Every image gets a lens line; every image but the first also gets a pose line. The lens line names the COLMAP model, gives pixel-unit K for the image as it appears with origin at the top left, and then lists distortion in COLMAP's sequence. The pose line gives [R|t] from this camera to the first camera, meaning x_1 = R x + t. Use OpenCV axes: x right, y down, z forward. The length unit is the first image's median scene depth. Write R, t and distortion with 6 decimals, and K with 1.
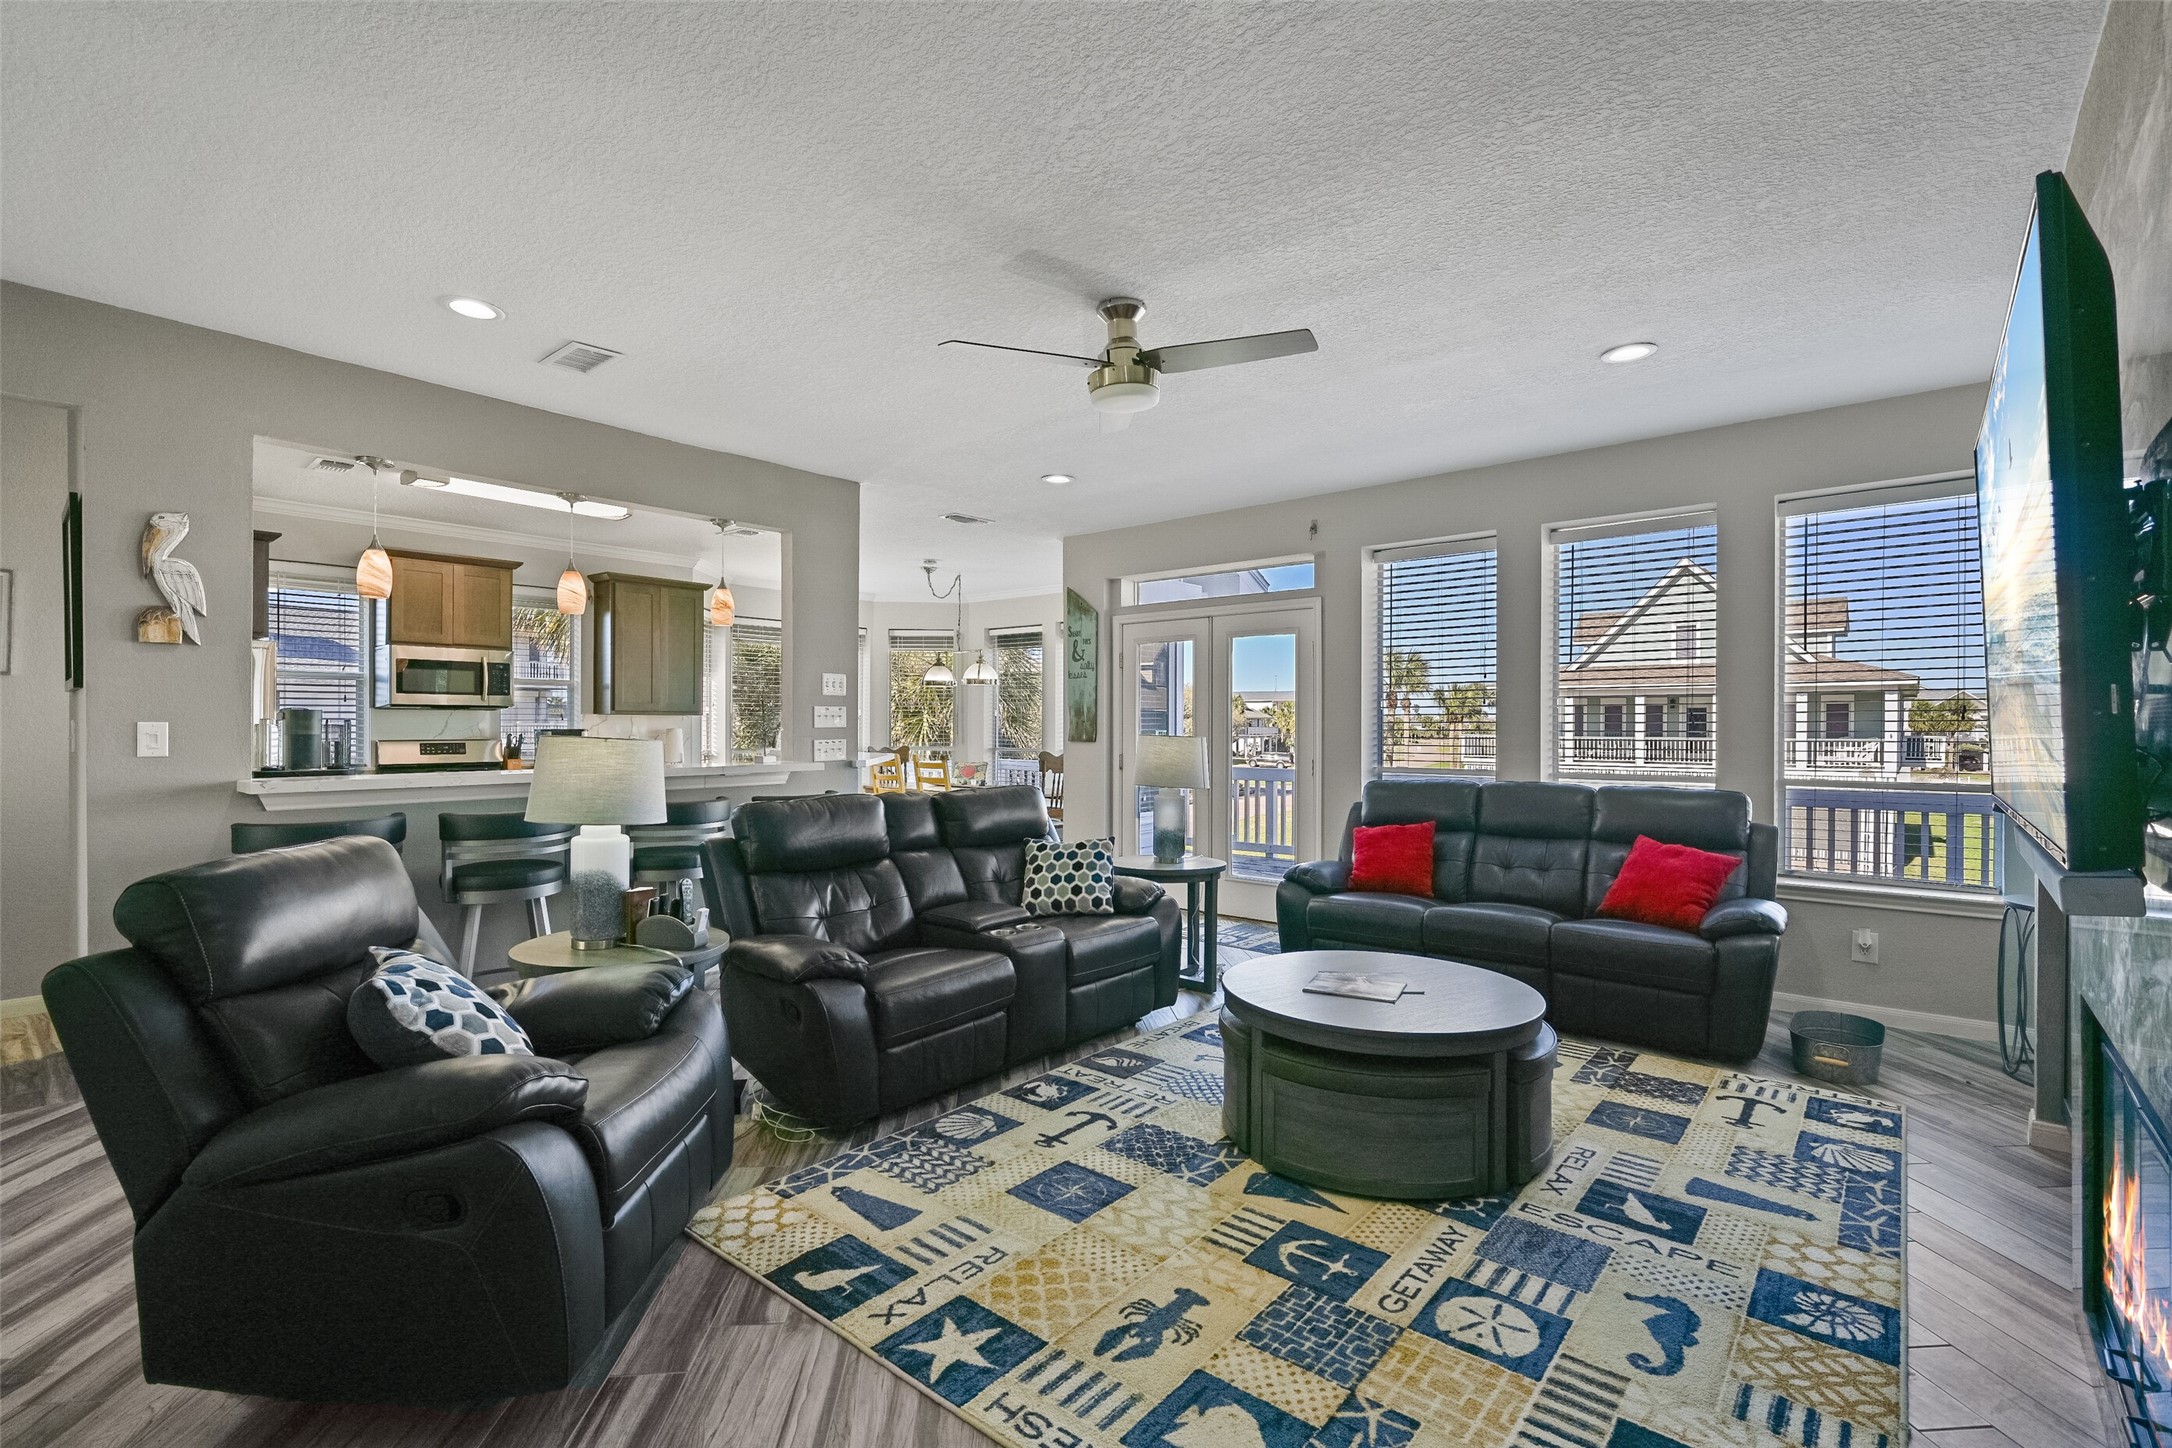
lens RADIAL K [[969.2, 0, 1086.0], [0, 969.2, 724.0], [0, 0, 1]] dist [0.001301, -0.000343]
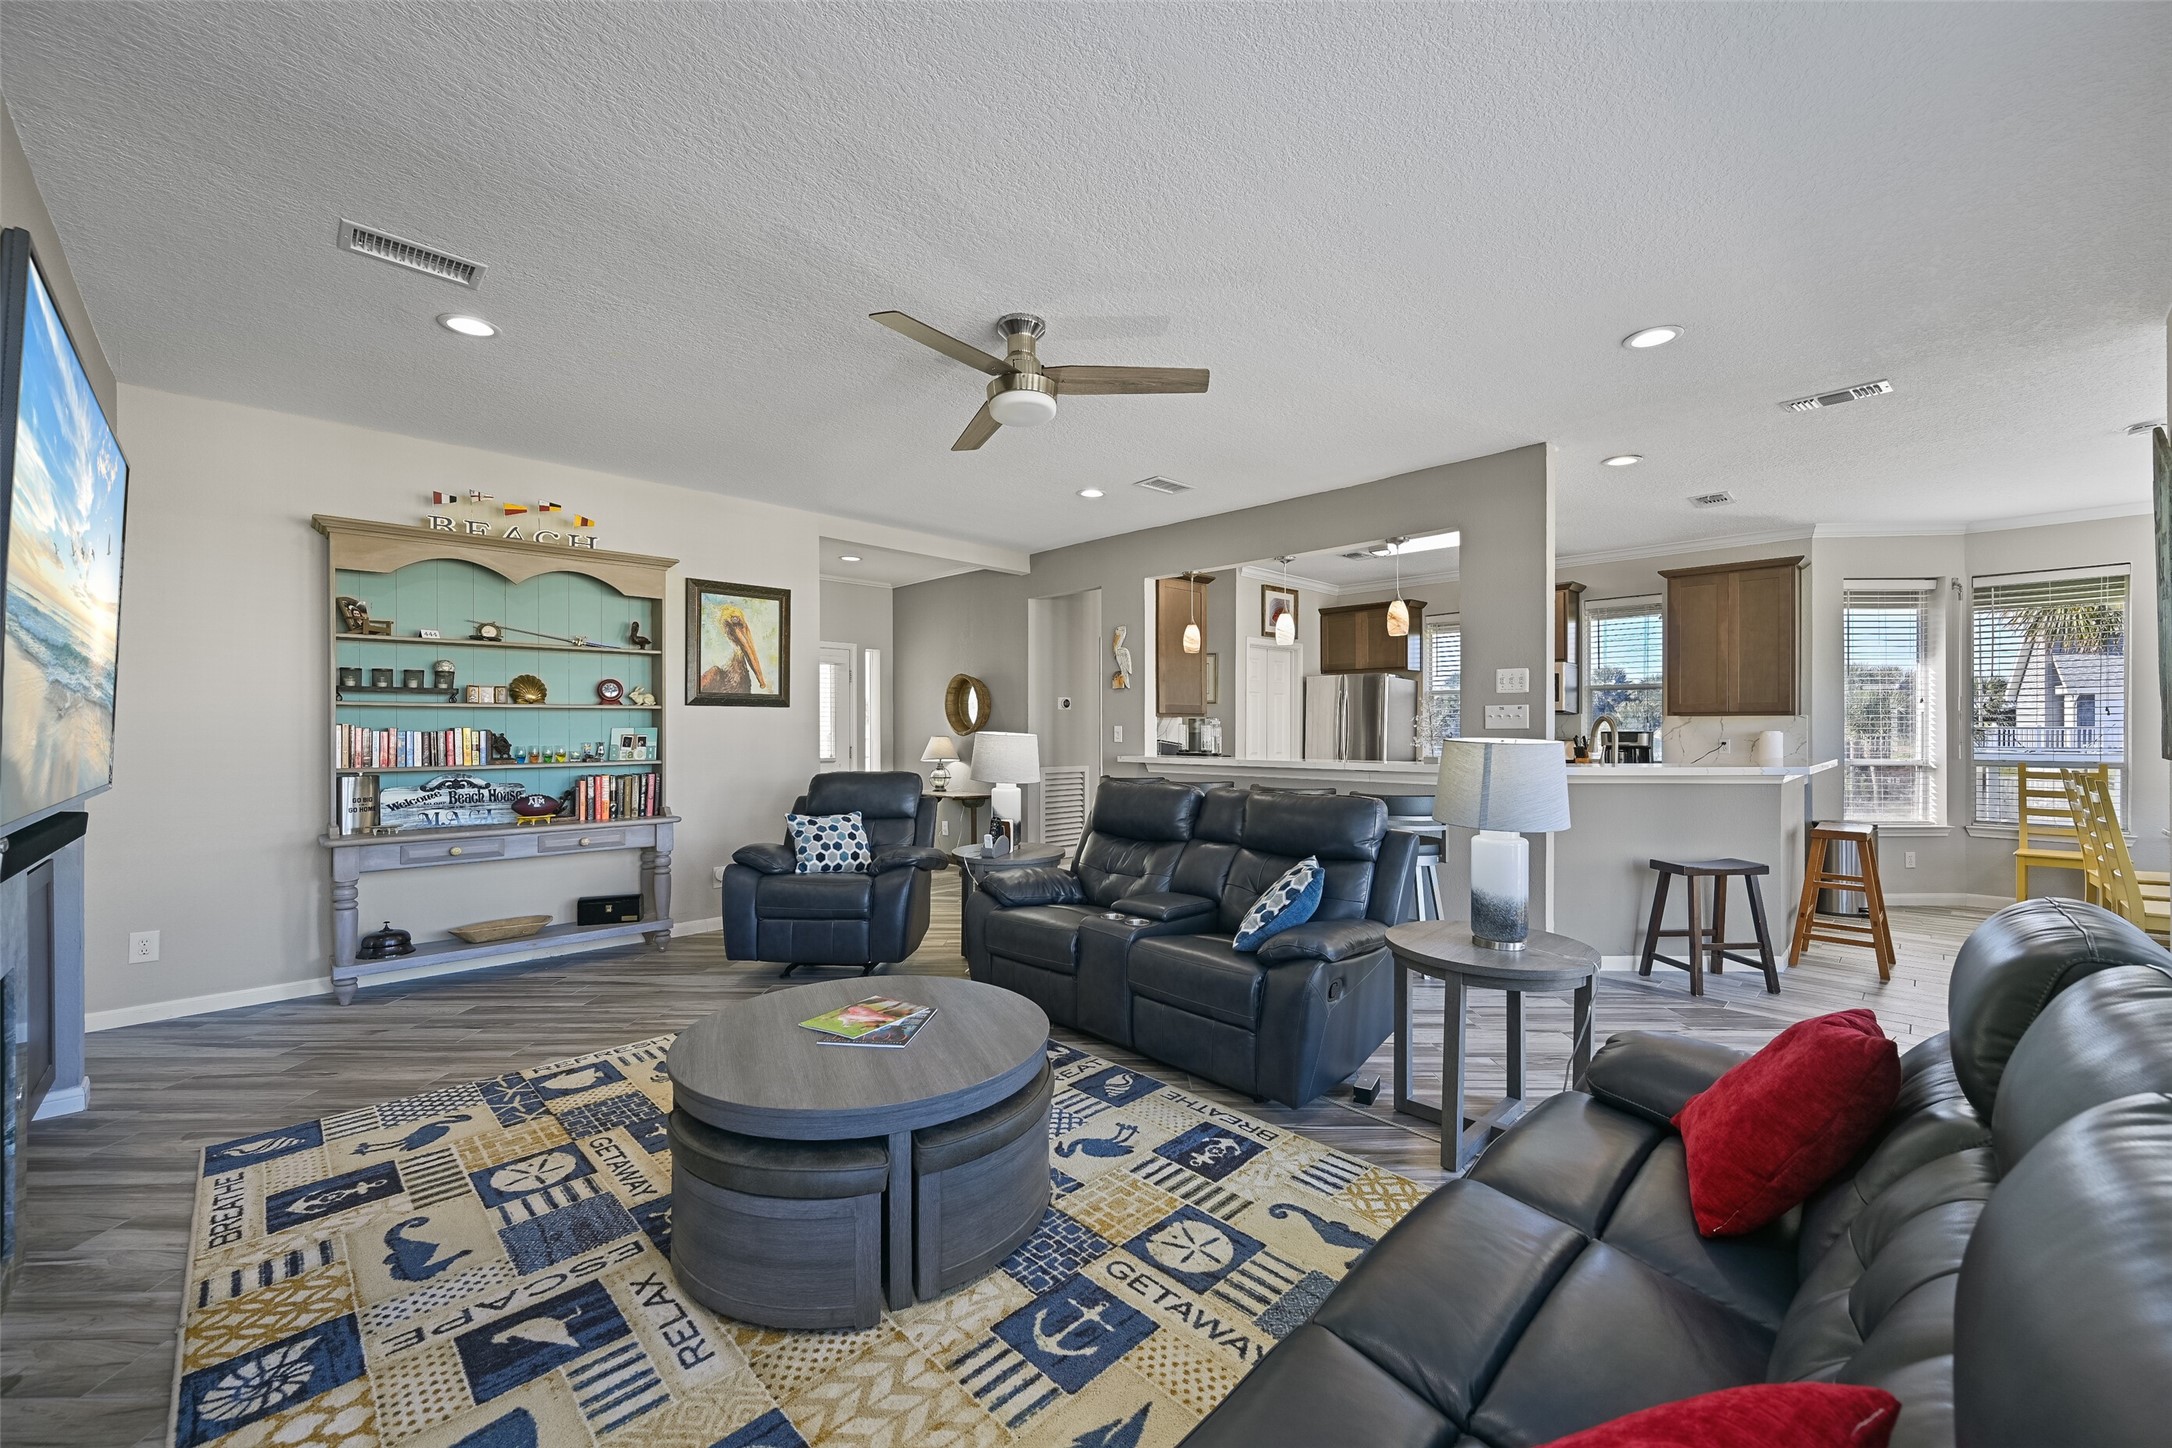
lens RADIAL K [[851.4, 0, 1094.8], [0, 851.4, 723.7], [0, 0, 1]] dist [-0.000569, 0.000263]
pose [[-0.081792, -0.007442, -0.996622, 1.210560], [0.000721, 0.999971, -0.007526, 0.010236], [0.996649, -0.001334, -0.081784, 1.482502]]
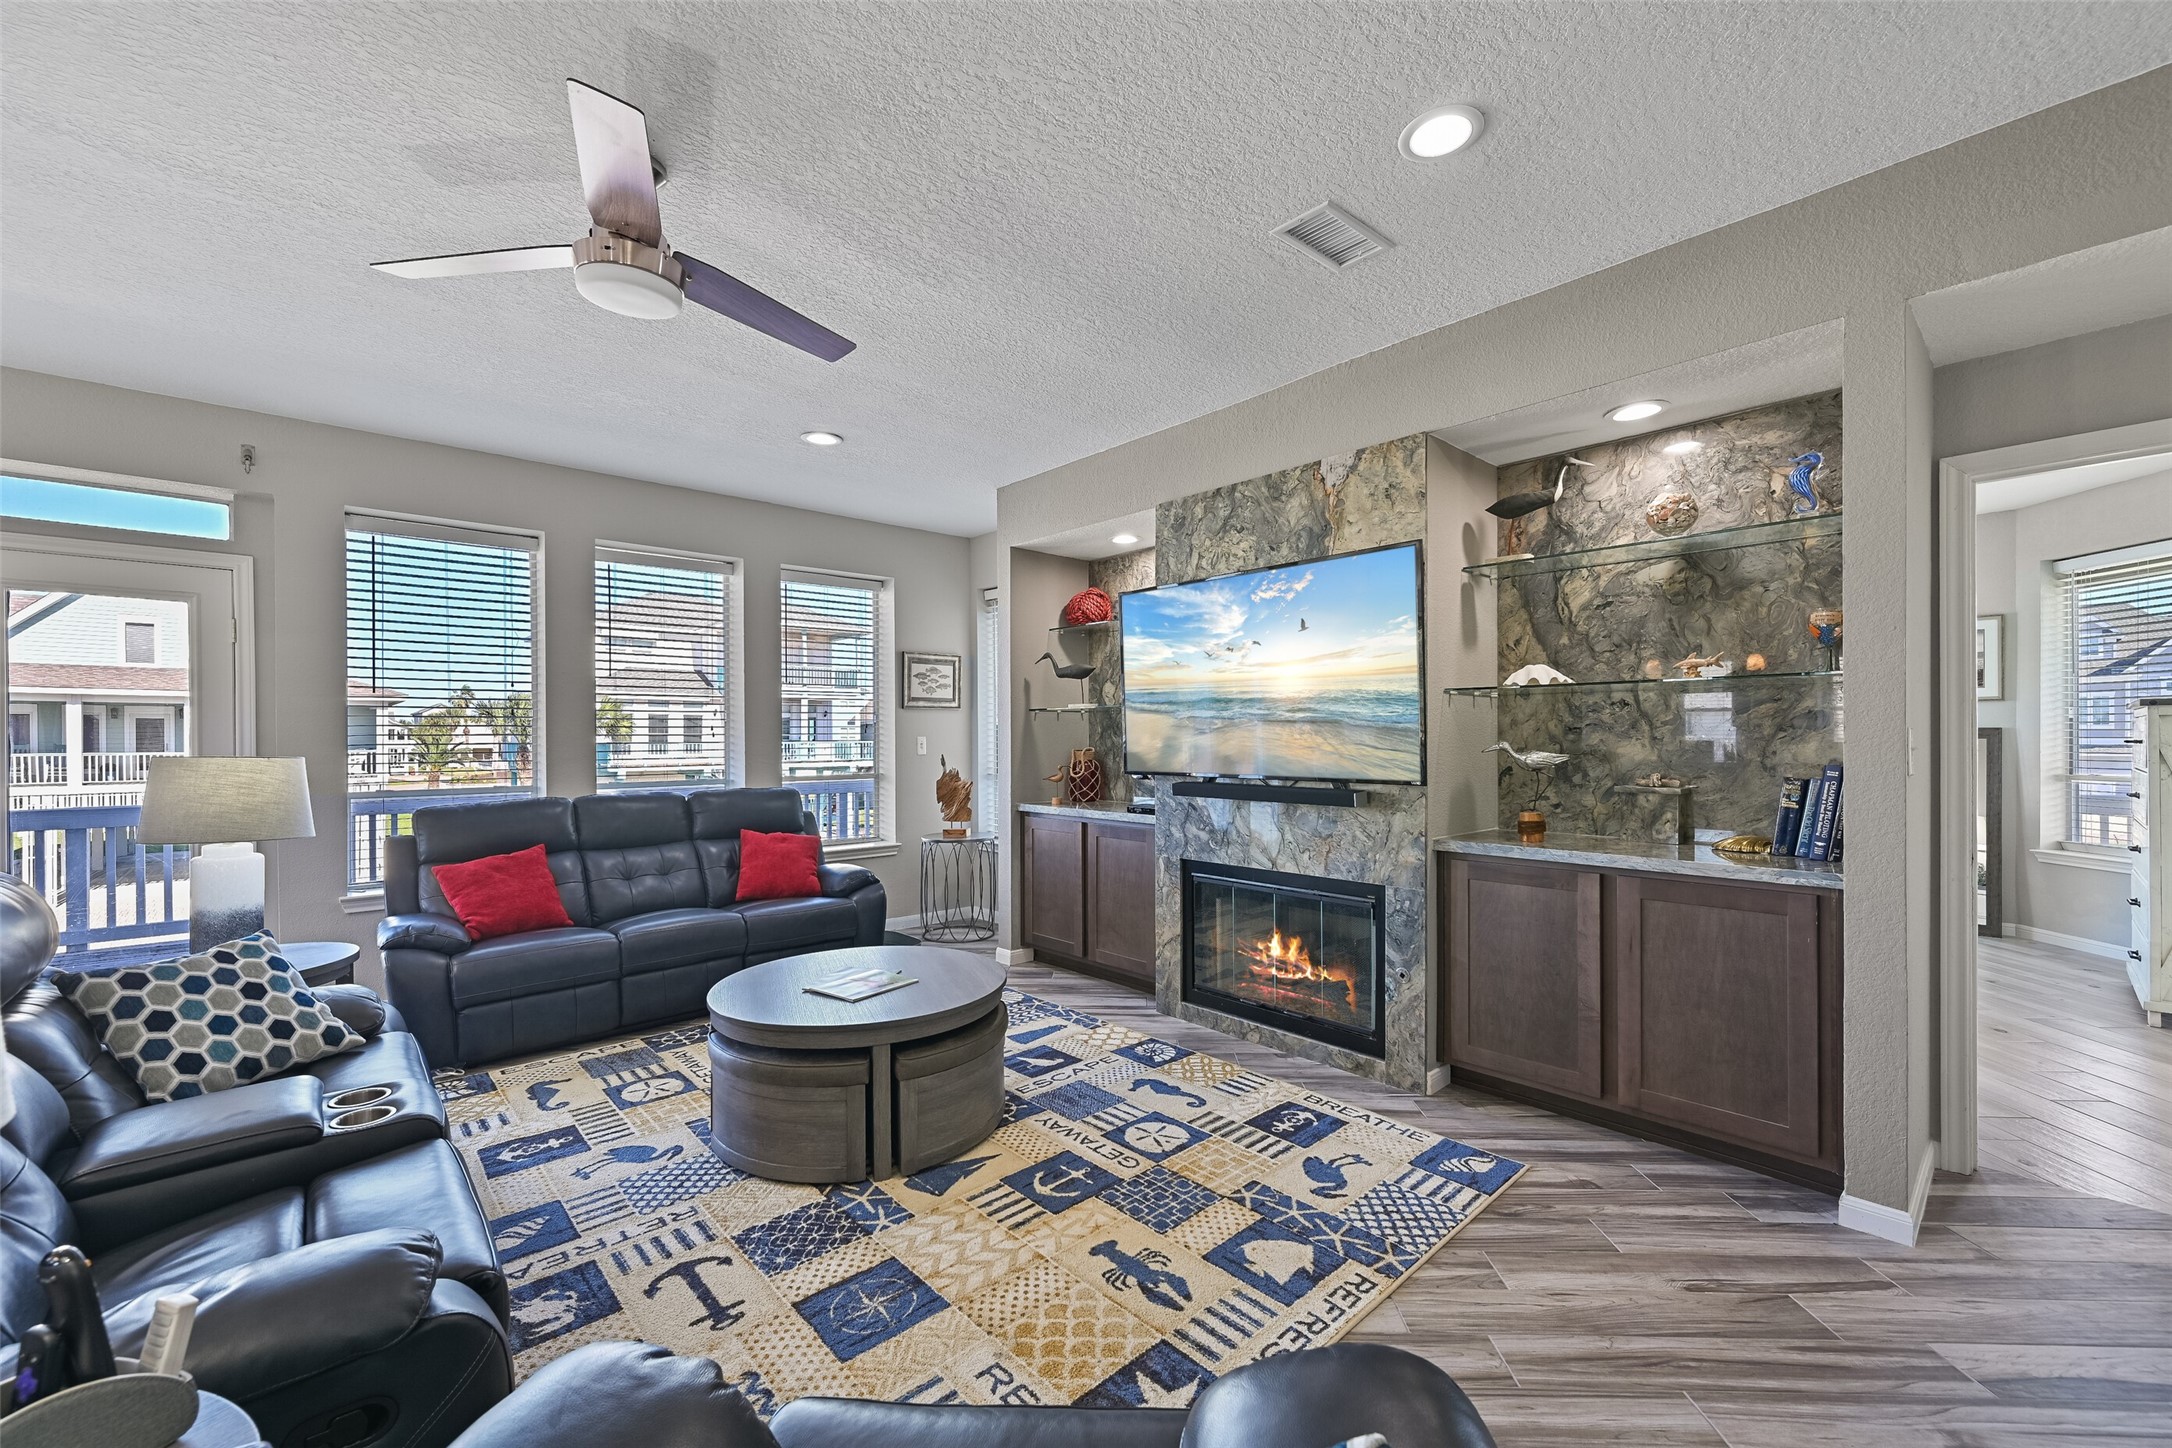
lens RADIAL K [[877.1, 0, 1096.6], [0, 877.1, 737.3], [0, 0, 1]] dist [0.000912, 0.000256]
pose [[0.117513, -0.003992, 0.993063, -0.746465], [0.002868, 0.999989, 0.003680, -0.001453], [-0.993067, 0.002416, 0.117524, 0.740991]]
